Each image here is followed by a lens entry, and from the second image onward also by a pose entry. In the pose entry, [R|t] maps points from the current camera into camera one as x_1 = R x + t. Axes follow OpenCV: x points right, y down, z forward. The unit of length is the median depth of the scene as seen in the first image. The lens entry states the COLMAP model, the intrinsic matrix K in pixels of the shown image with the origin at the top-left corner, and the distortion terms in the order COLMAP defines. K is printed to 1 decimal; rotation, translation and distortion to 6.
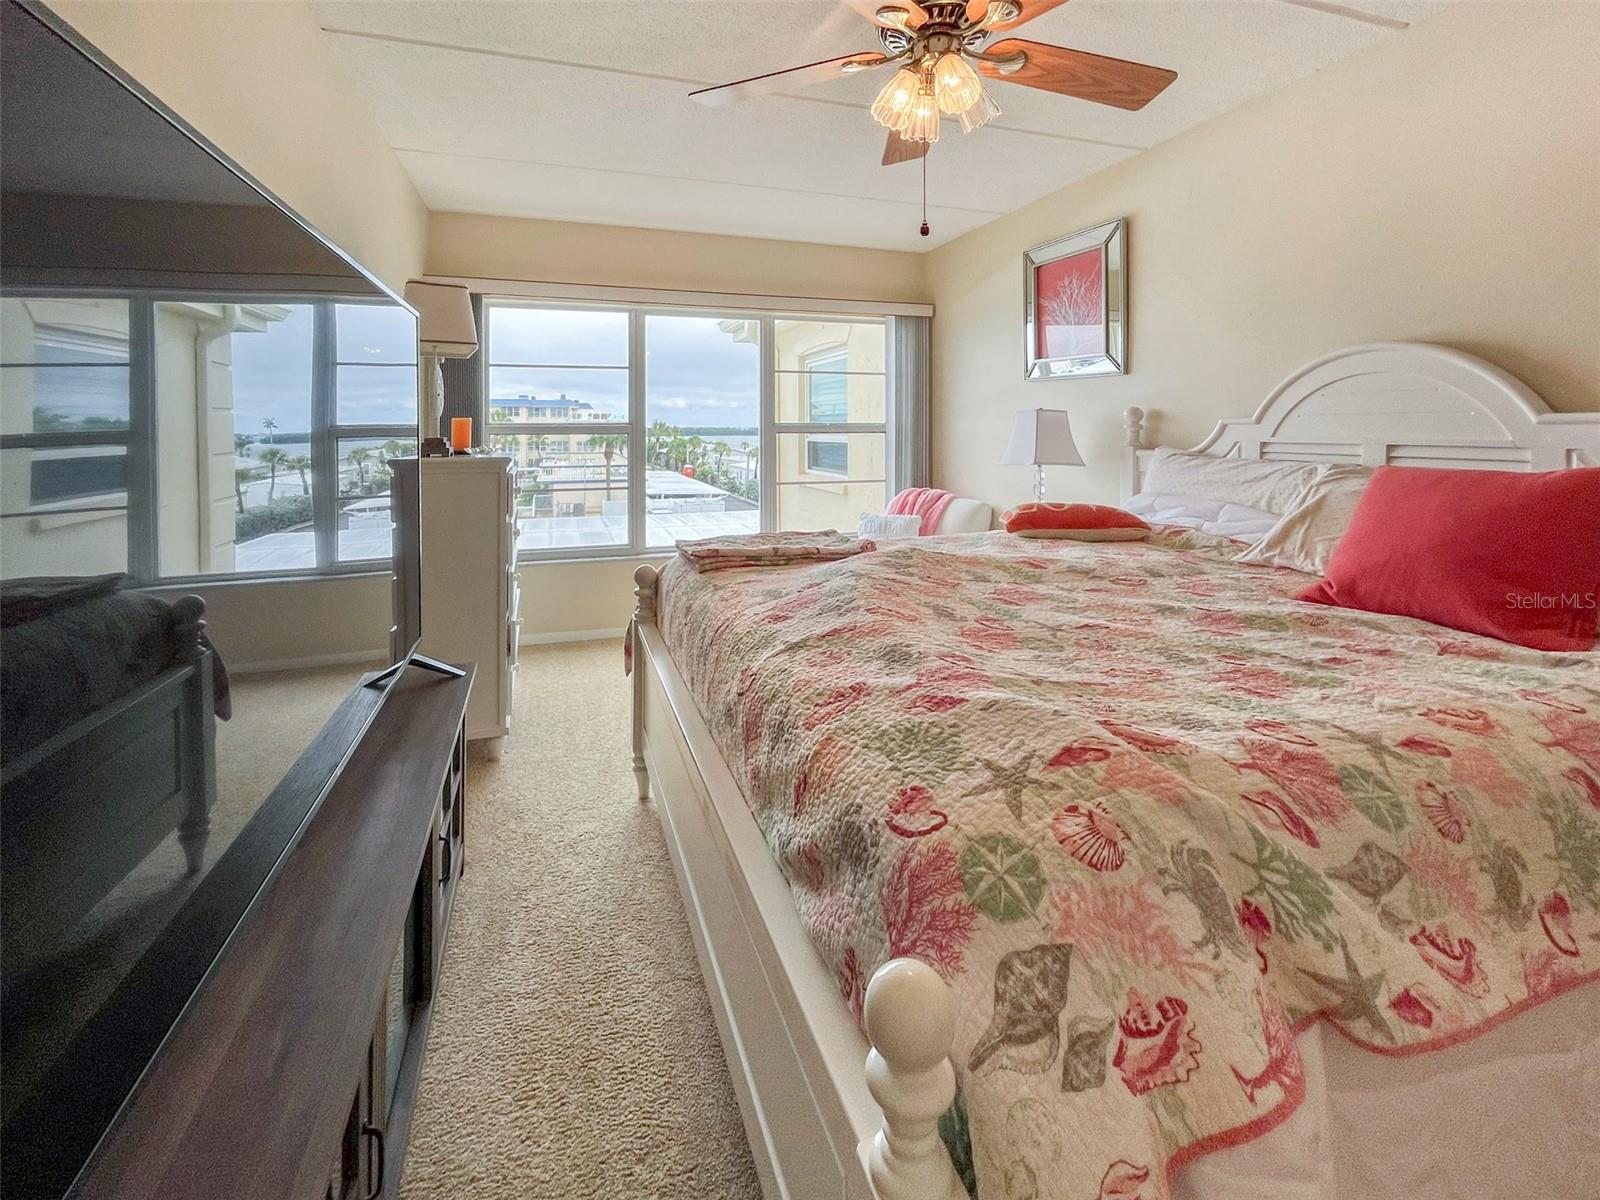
lens RADIAL K [[694.9, 0, 764.9], [0, 694.9, 456.3], [0, 0, 1]] dist [-0.001298, -0.000298]
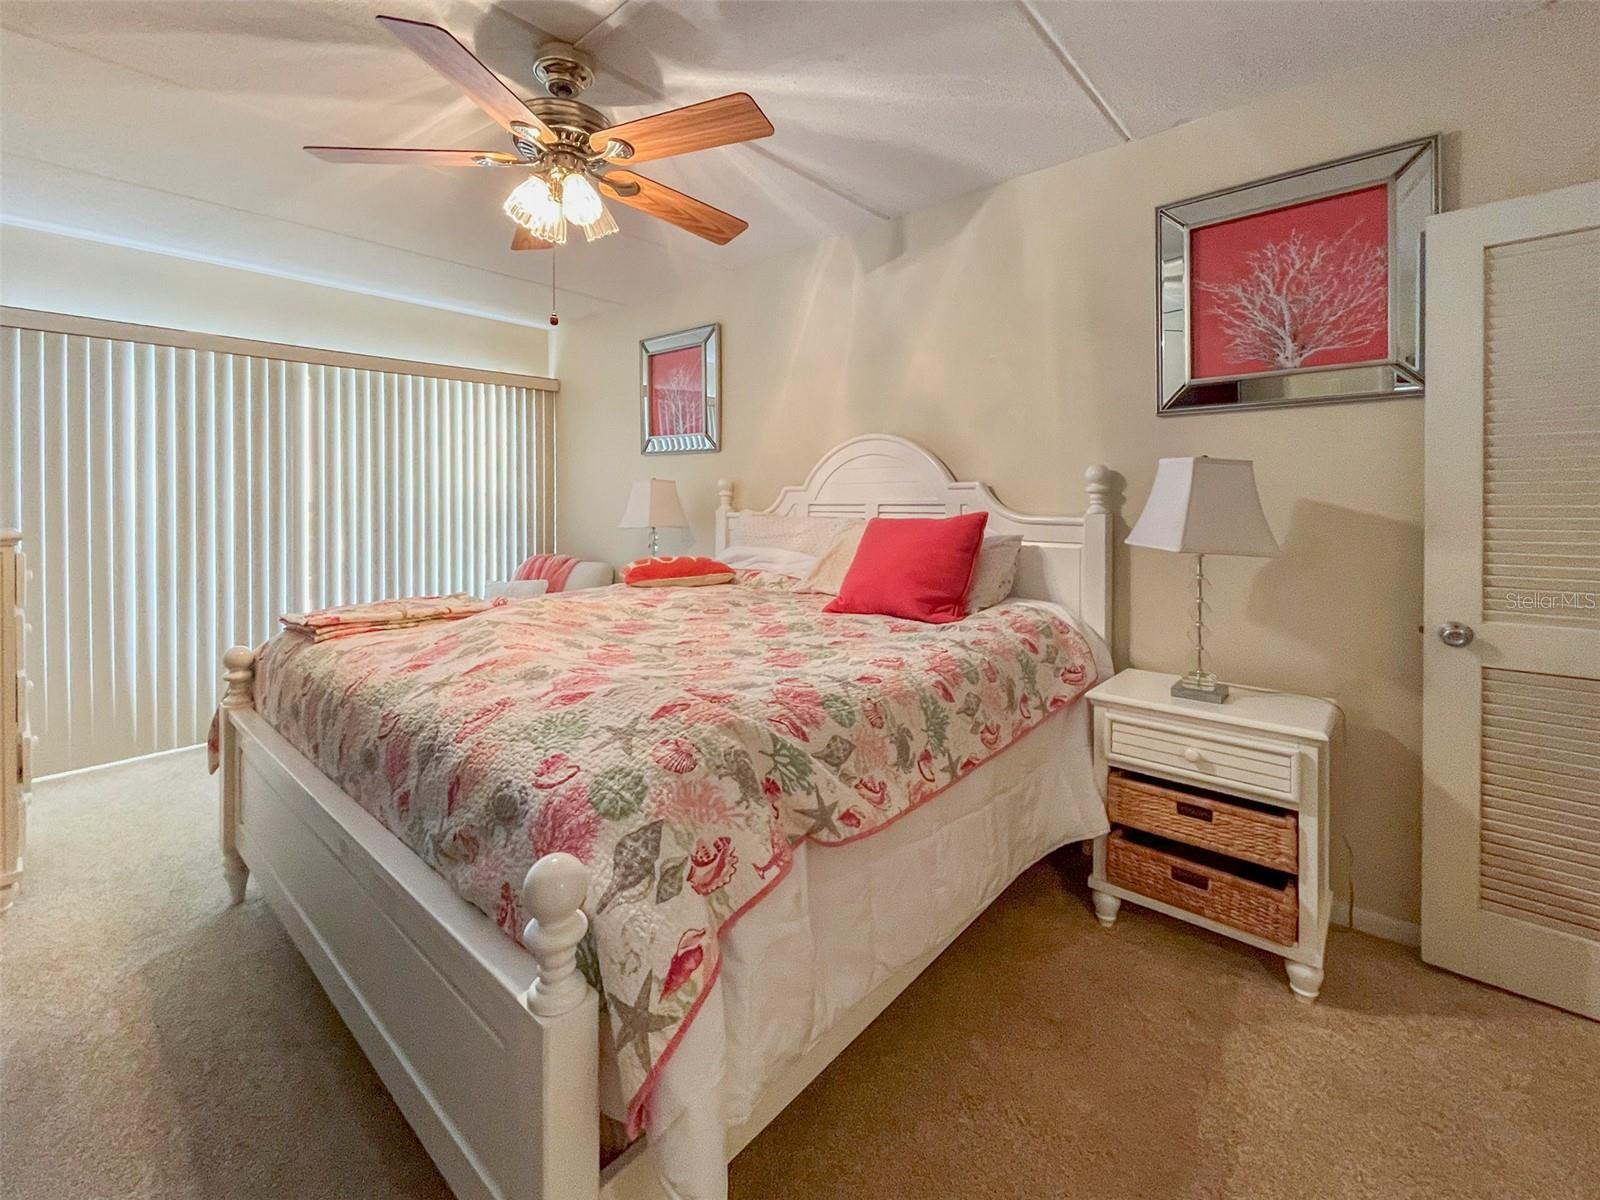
lens RADIAL K [[694.9, 0, 764.9], [0, 694.9, 456.3], [0, 0, 1]] dist [-0.001298, -0.000298]
pose [[0.863221, 0.026102, 0.504150, -0.126534], [0.027071, 0.994832, -0.097859, 0.057233], [-0.504099, 0.098122, 0.858054, -0.410636]]
